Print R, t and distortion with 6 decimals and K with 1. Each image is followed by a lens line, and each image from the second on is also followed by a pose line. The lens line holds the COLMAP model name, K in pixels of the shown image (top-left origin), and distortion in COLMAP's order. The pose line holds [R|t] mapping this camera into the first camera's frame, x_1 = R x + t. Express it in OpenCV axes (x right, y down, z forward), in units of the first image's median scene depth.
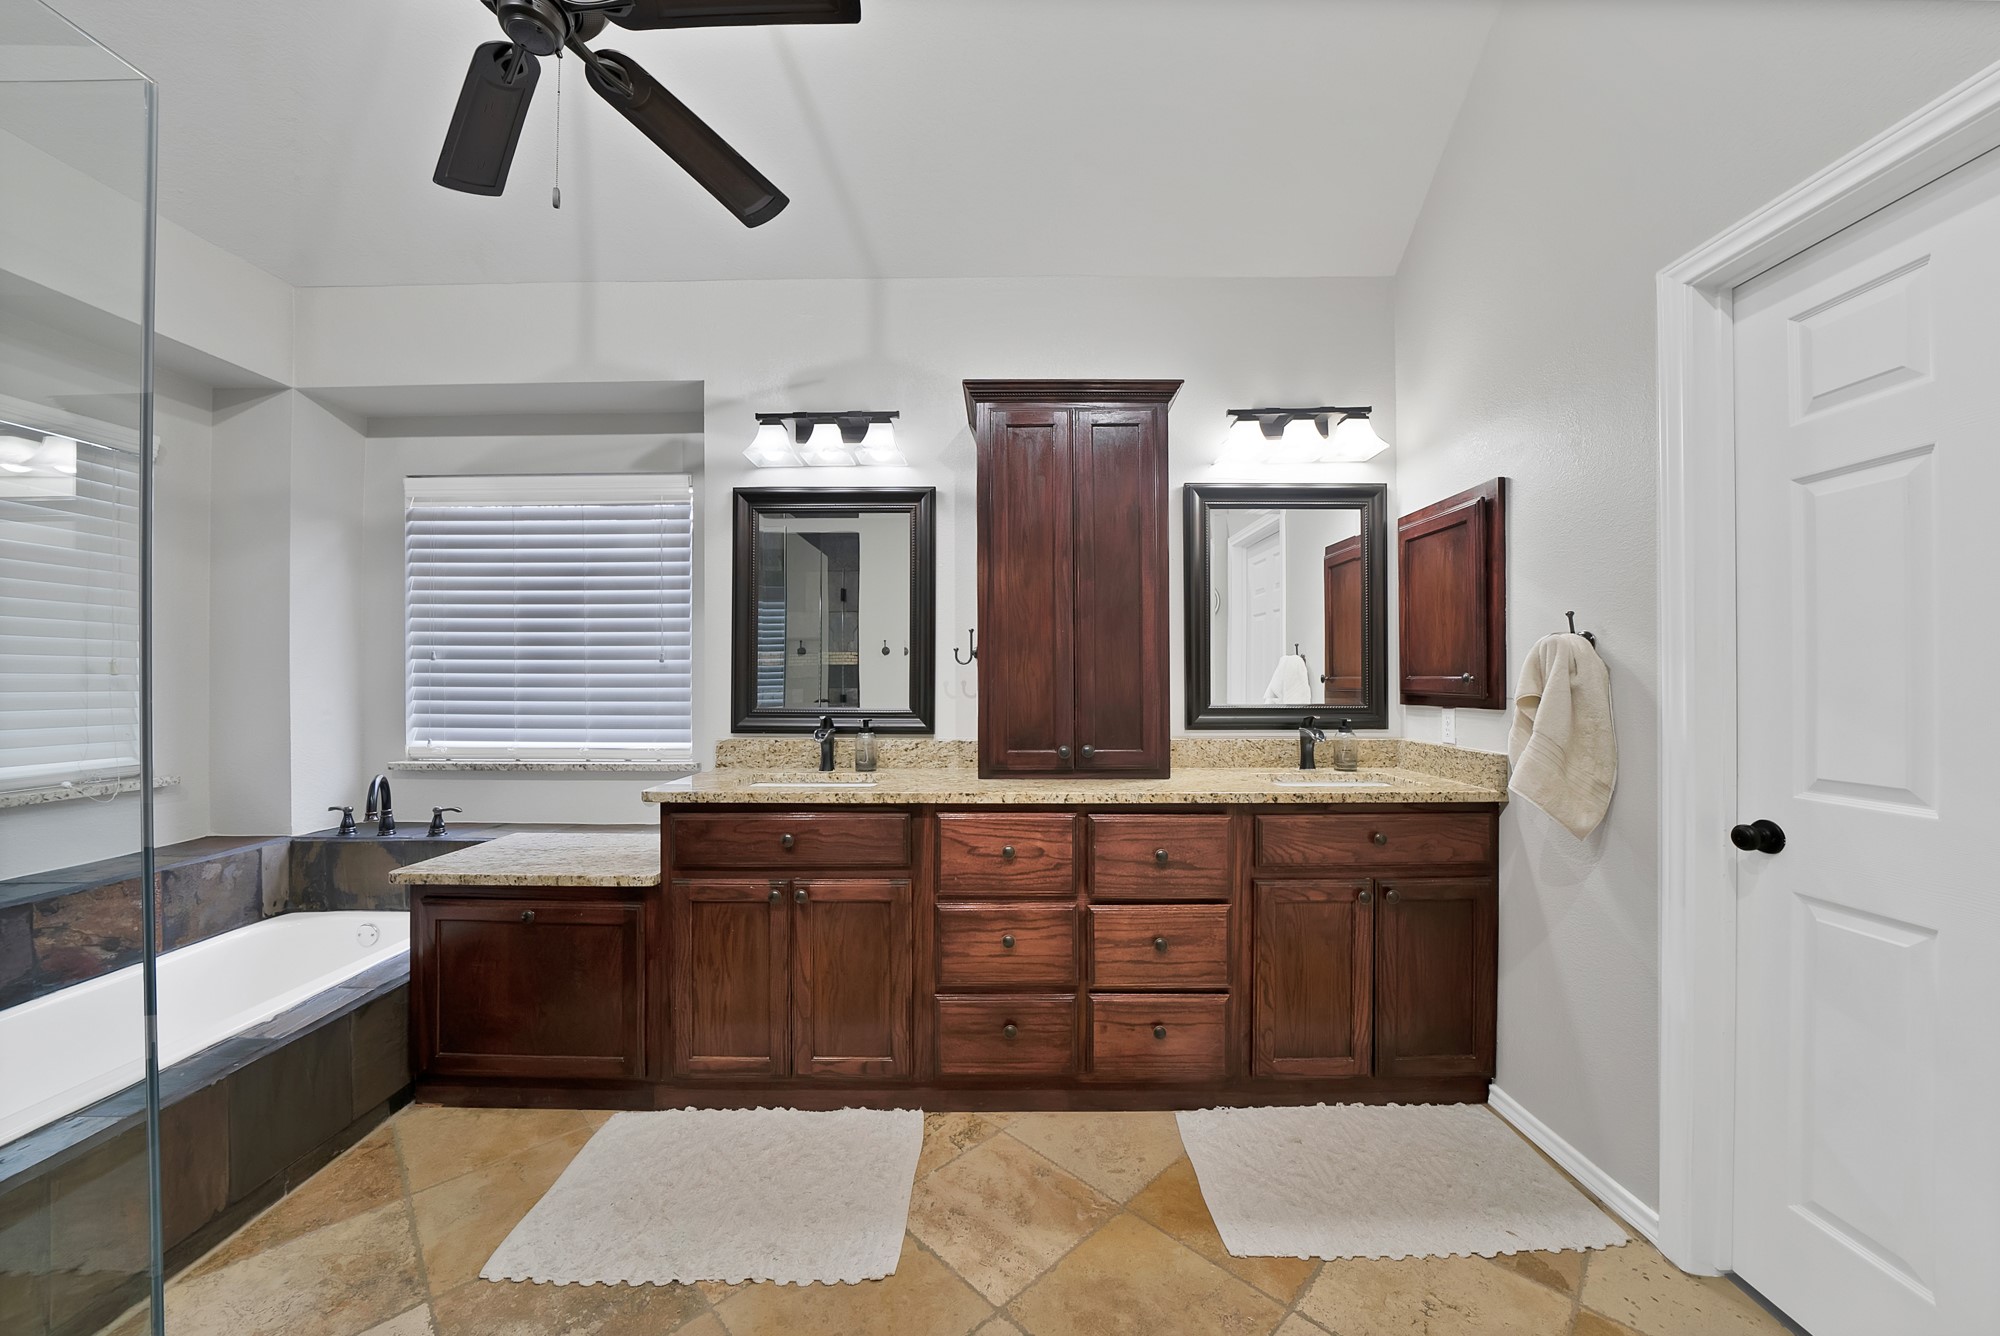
lens RADIAL K [[733.7, 0, 992.5], [0, 733.7, 674.7], [0, 0, 1]] dist [-0.020490, 0.000343]
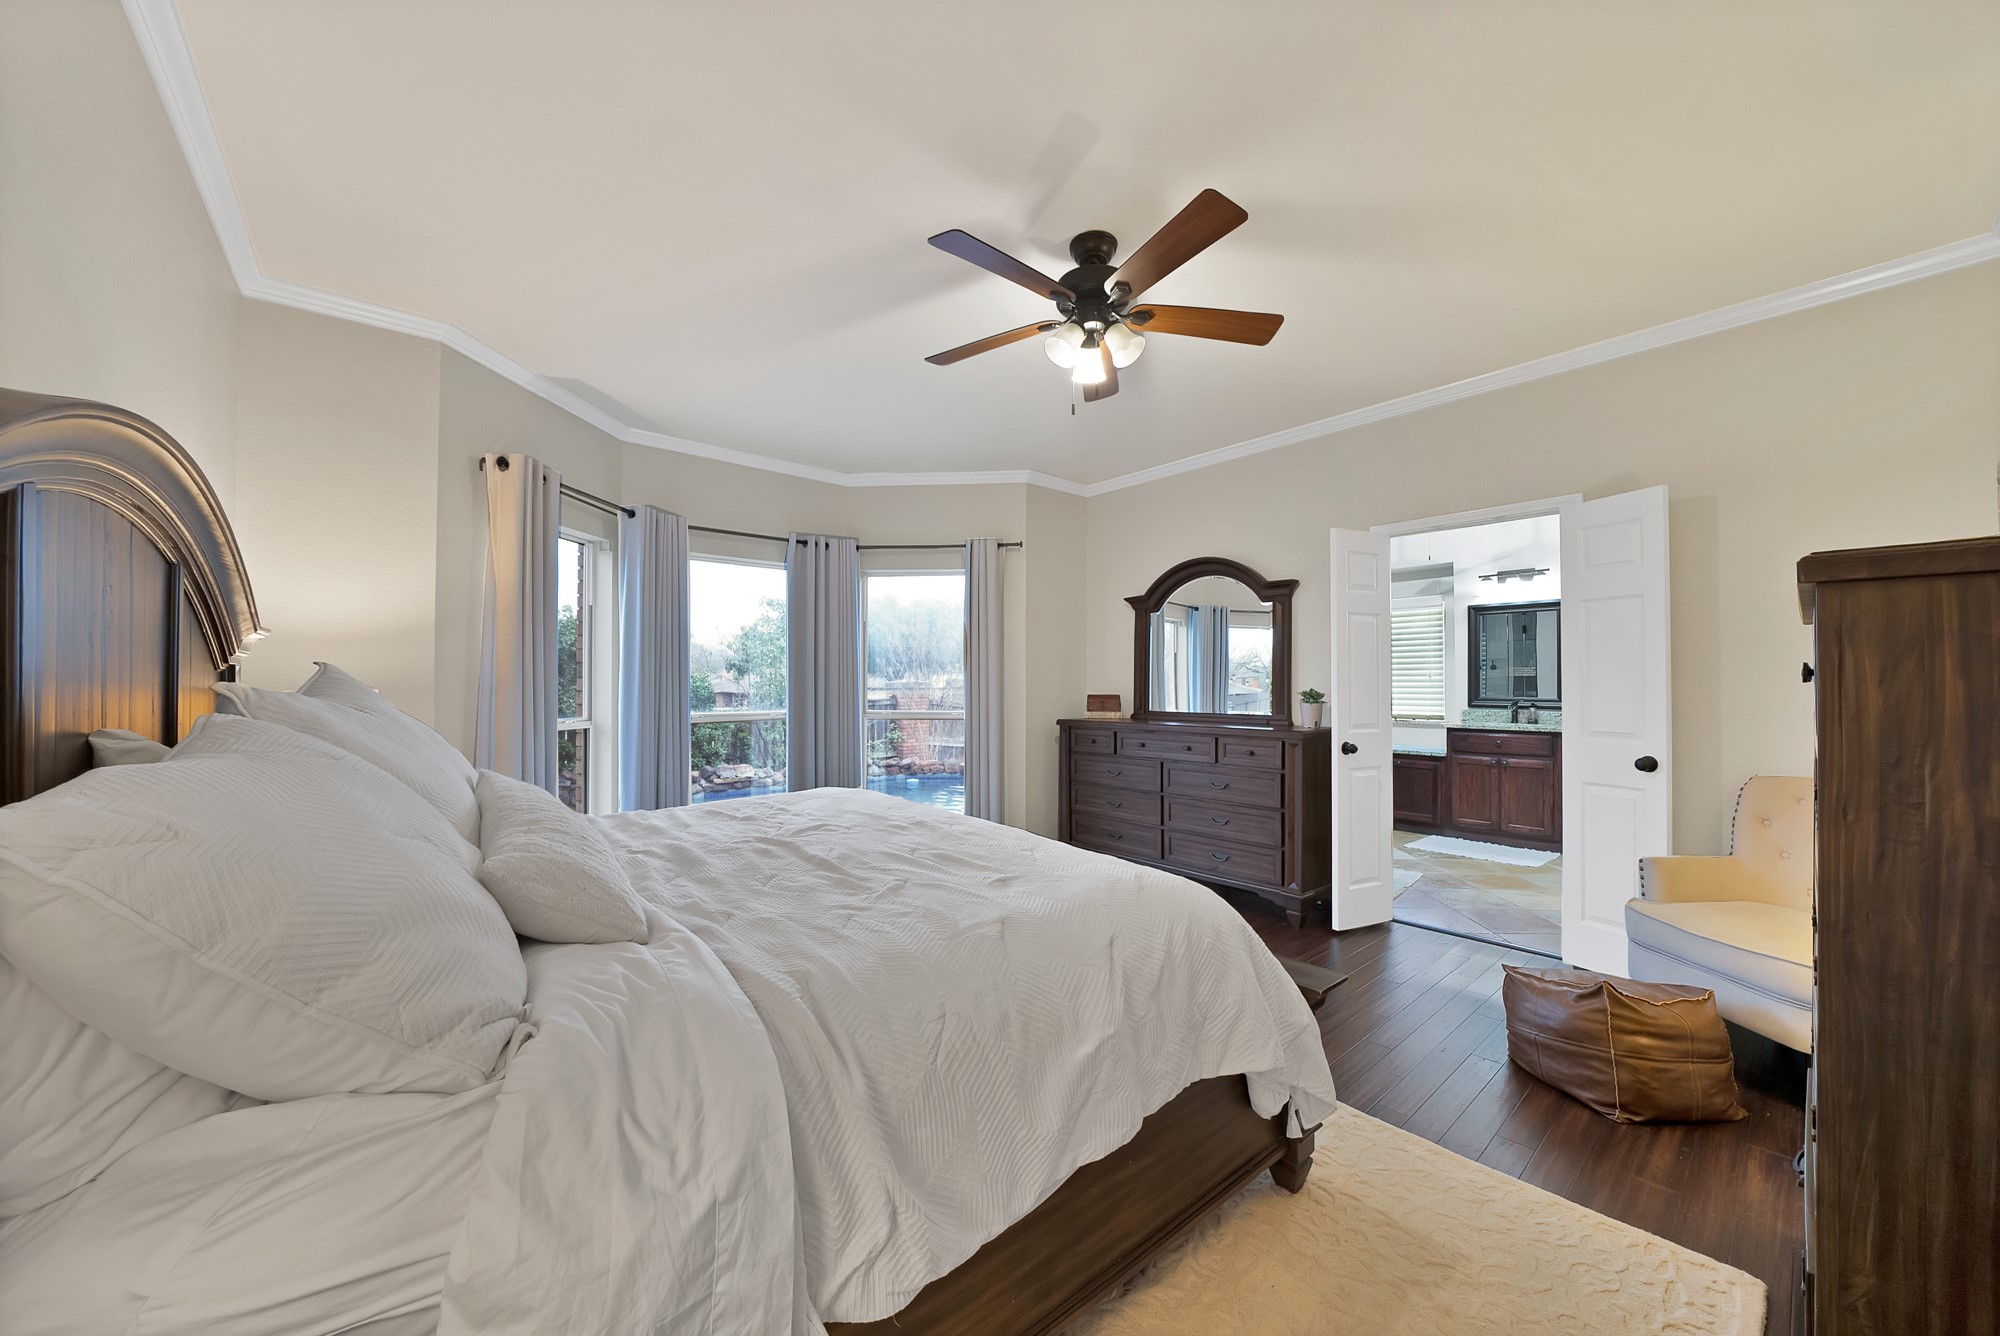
lens RADIAL K [[744.5, 0, 1008.3], [0, 744.5, 629.1], [0, 0, 1]] dist [-0.023957, 0.000094]
pose [[0.683047, -0.022965, -0.730013, 0.483657], [-0.022321, 0.998382, -0.052293, -0.020251], [0.730033, 0.052013, 0.681429, -2.214617]]
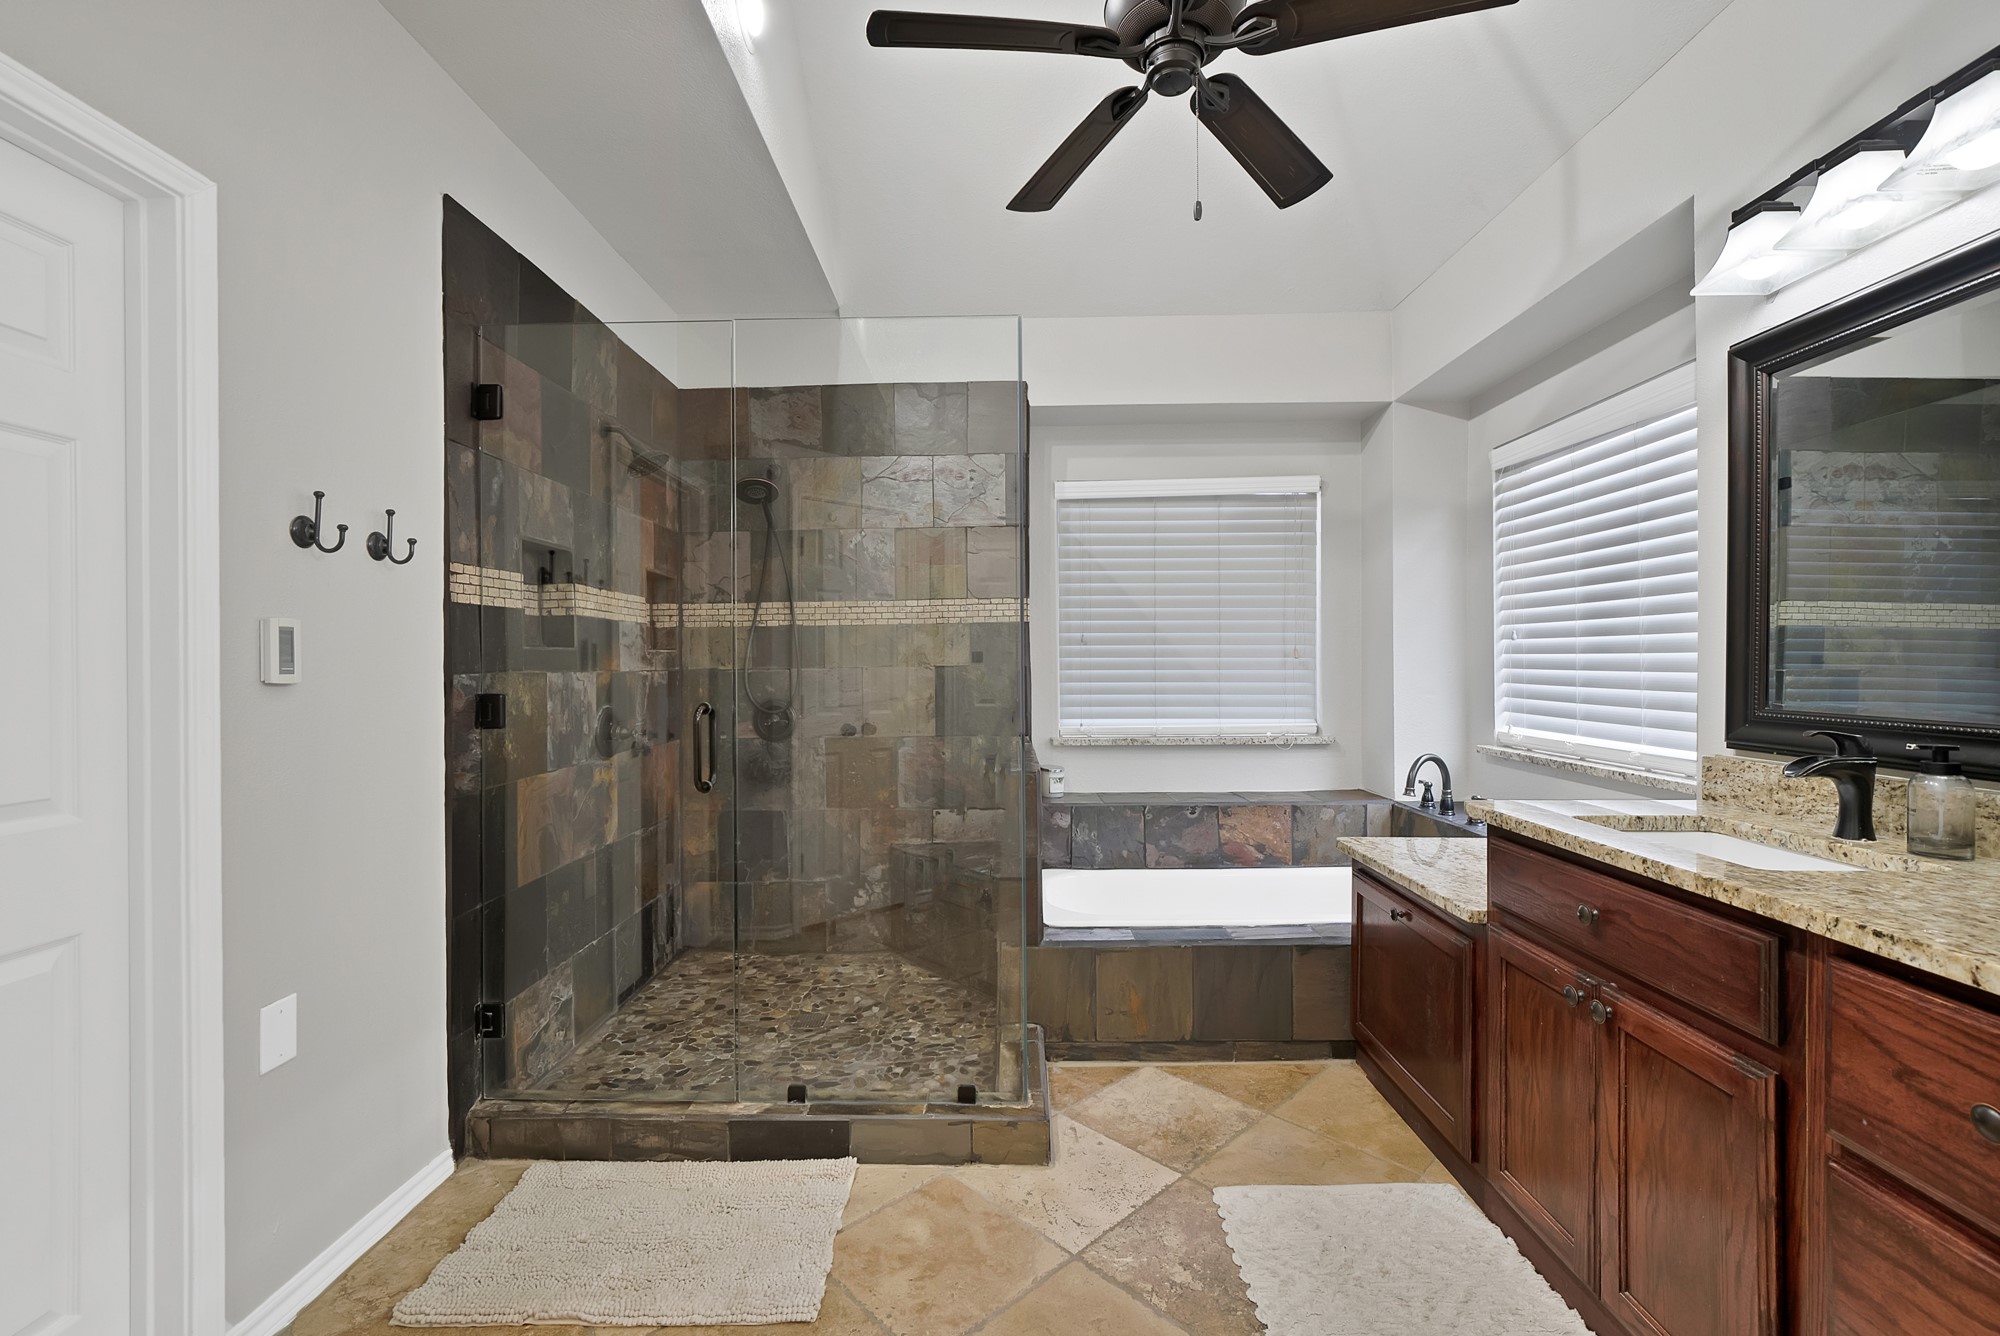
lens RADIAL K [[848.4, 0, 991.6], [0, 848.4, 661.6], [0, 0, 1]] dist [0.000568, -0.000239]
pose [[-0.016349, 0.000518, -0.999866, 0.453385], [0.008015, 0.999968, 0.000387, 0.002477], [0.999834, -0.008008, -0.016353, 0.489038]]
